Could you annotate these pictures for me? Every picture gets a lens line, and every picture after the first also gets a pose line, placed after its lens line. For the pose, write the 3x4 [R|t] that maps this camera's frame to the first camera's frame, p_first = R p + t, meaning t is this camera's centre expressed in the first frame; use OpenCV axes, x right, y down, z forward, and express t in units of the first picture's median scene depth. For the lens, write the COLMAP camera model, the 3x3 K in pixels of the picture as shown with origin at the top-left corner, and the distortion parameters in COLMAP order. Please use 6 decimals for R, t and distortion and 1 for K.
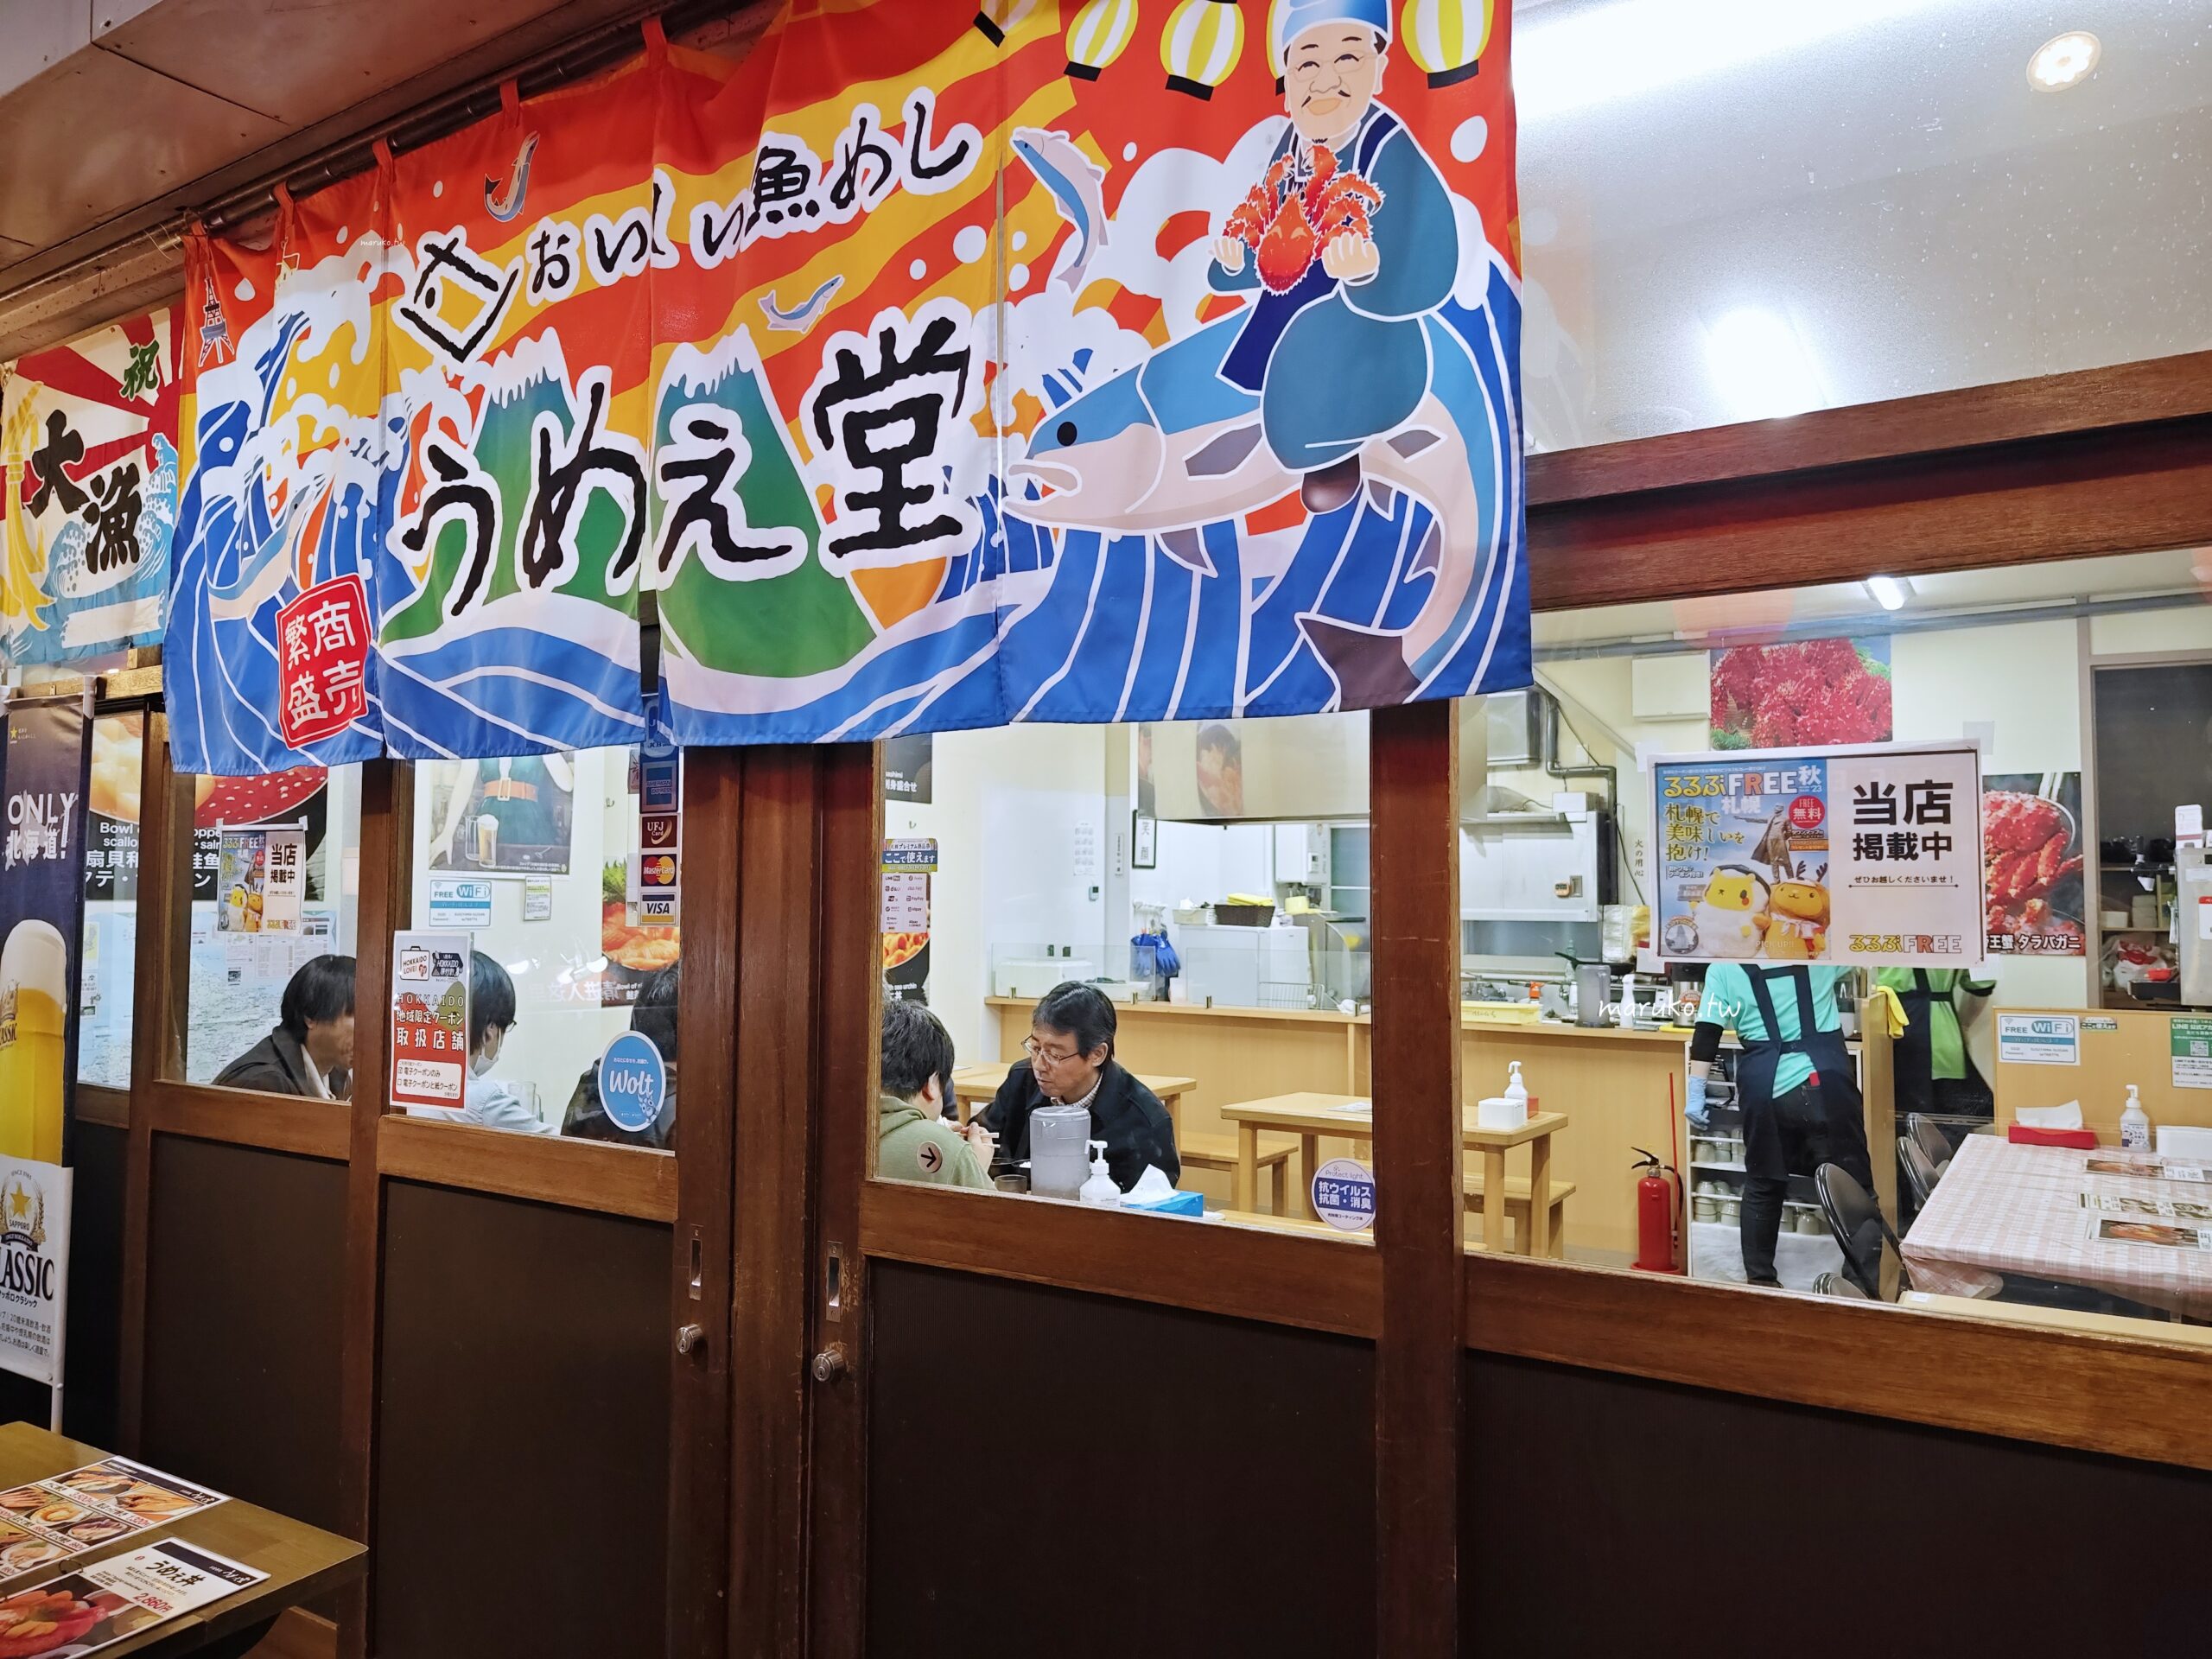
lens RADIAL K [[1448.1, 0, 1105.7], [0, 1448.1, 834.3], [0, 0, 1]] dist [0.017371, -0.020465]
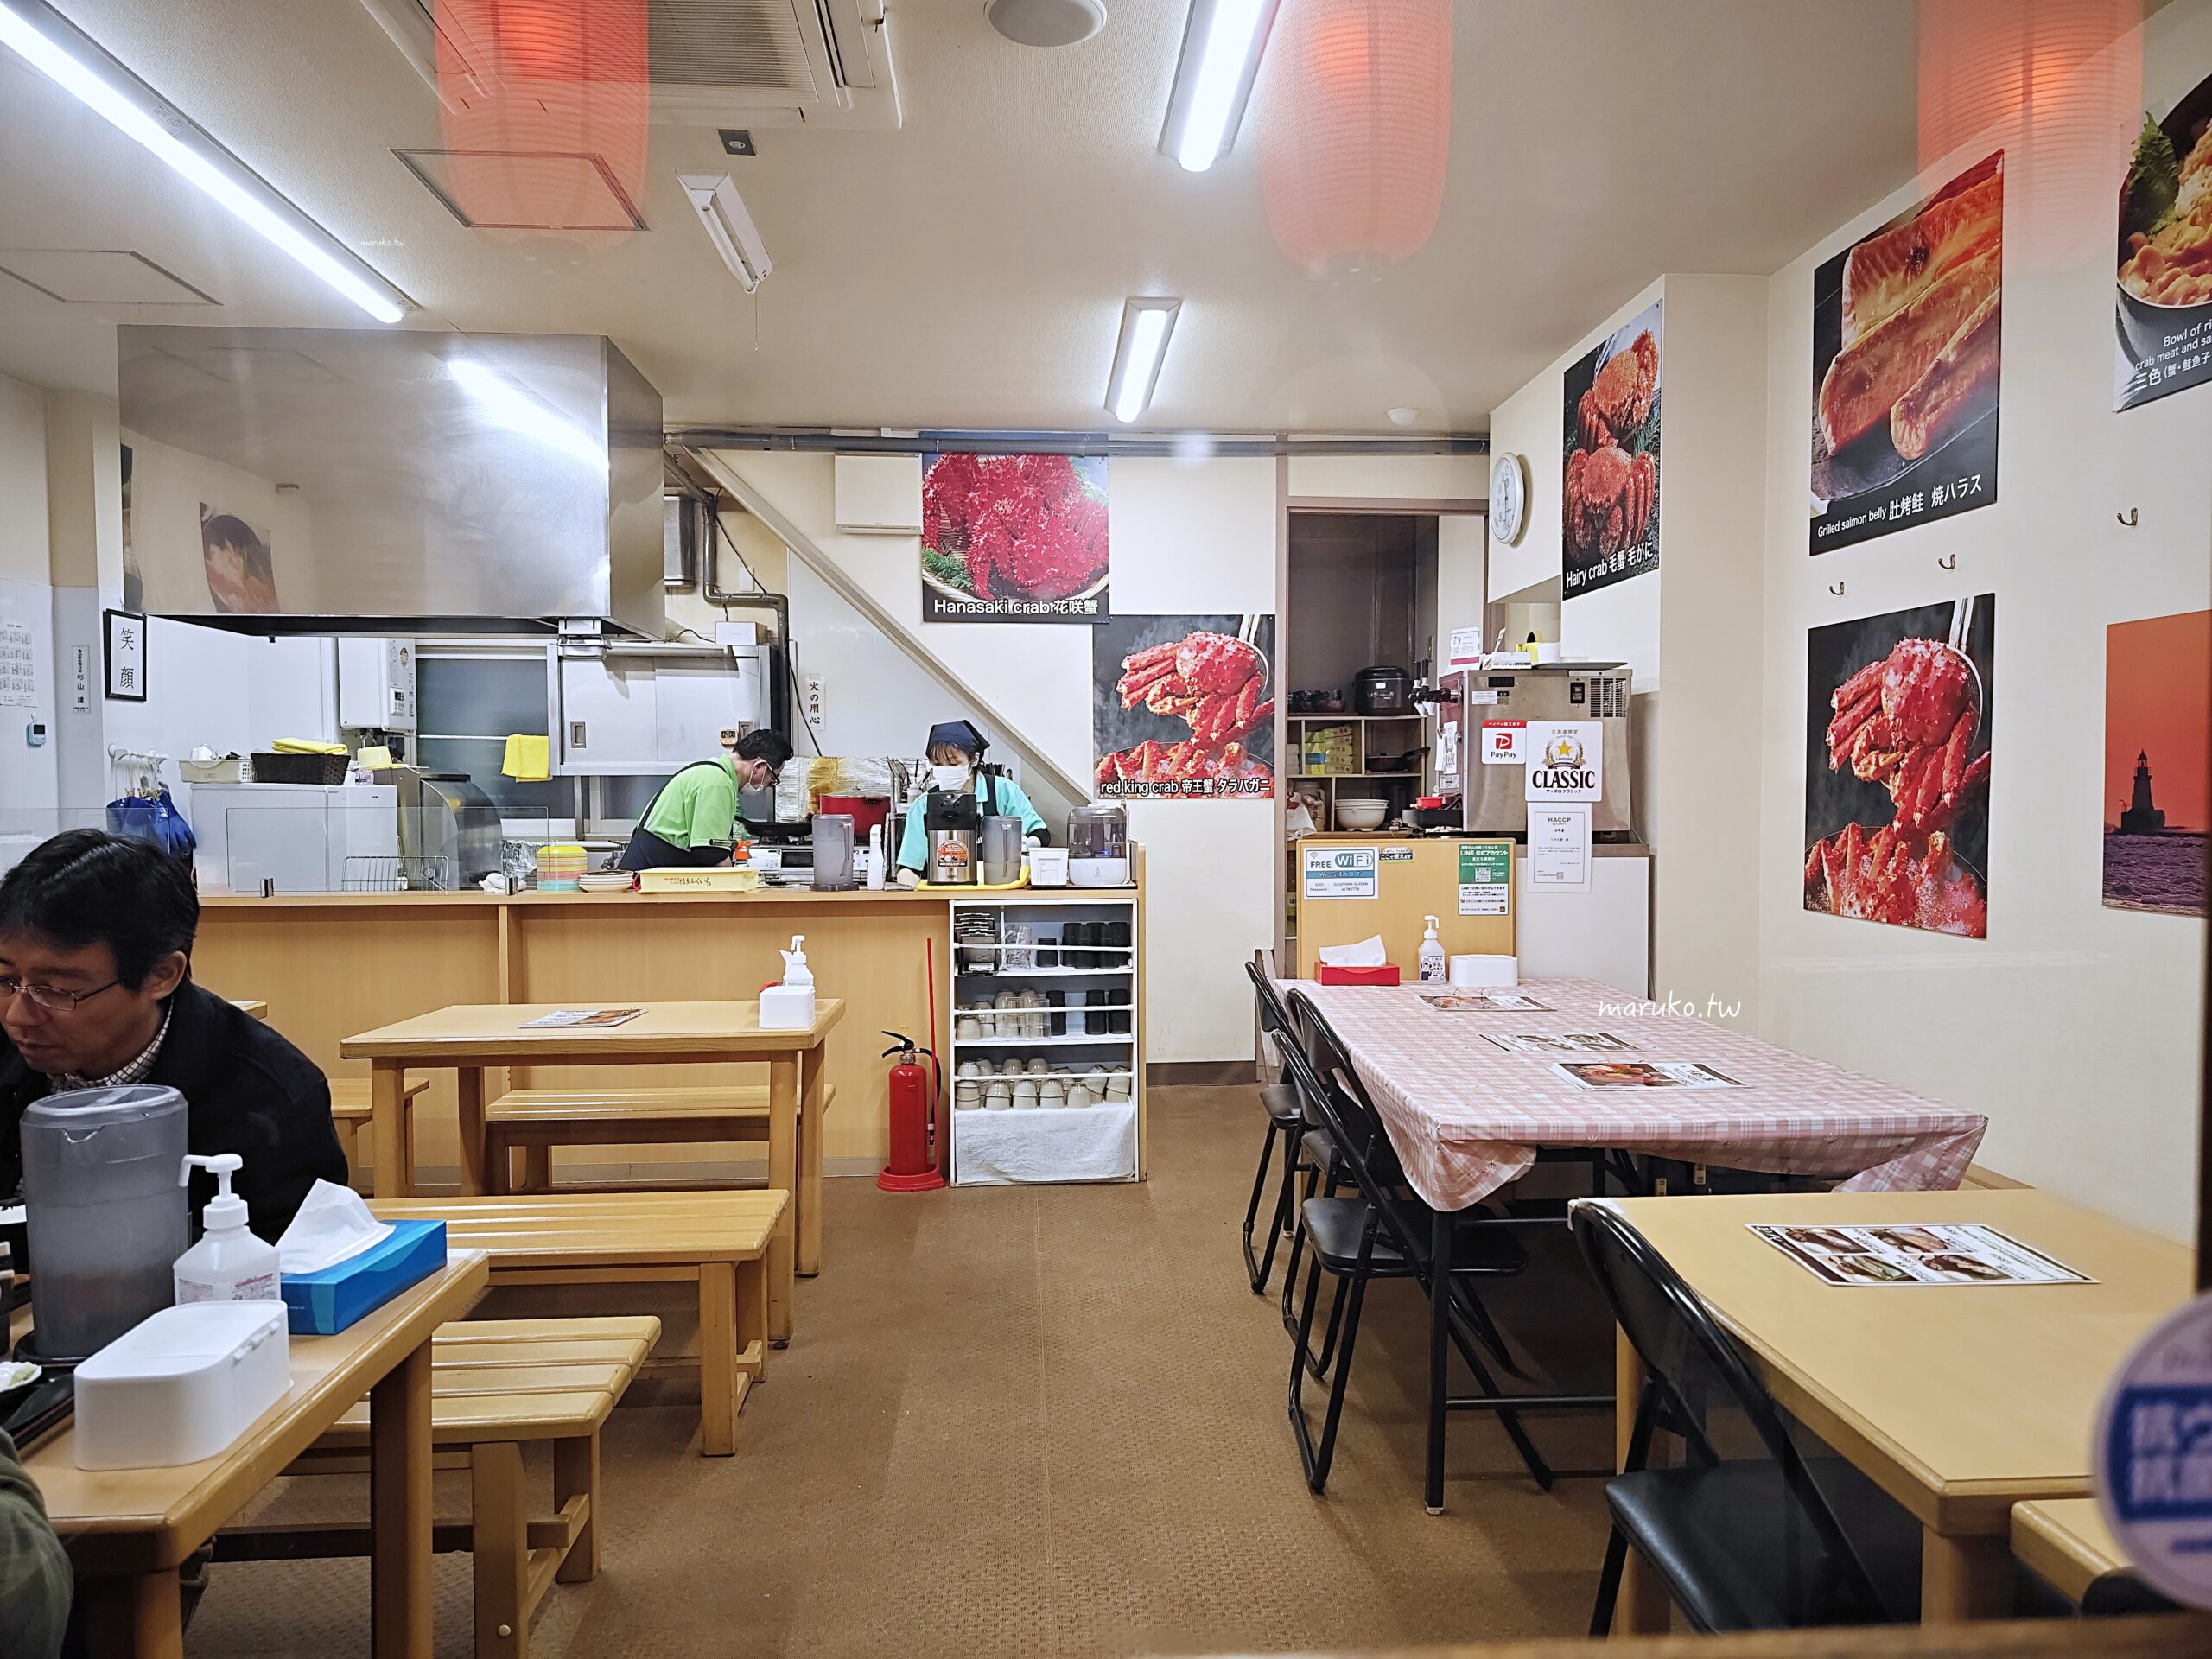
lens RADIAL K [[1448.1, 0, 1112.5], [0, 1448.1, 883.3], [0, 0, 1]] dist [0.017371, -0.020465]
pose [[0.795161, -0.045743, 0.604670, -0.029854], [-0.022926, 0.994170, 0.105357, 0.037481], [-0.605965, -0.097639, 0.789477, 0.254269]]
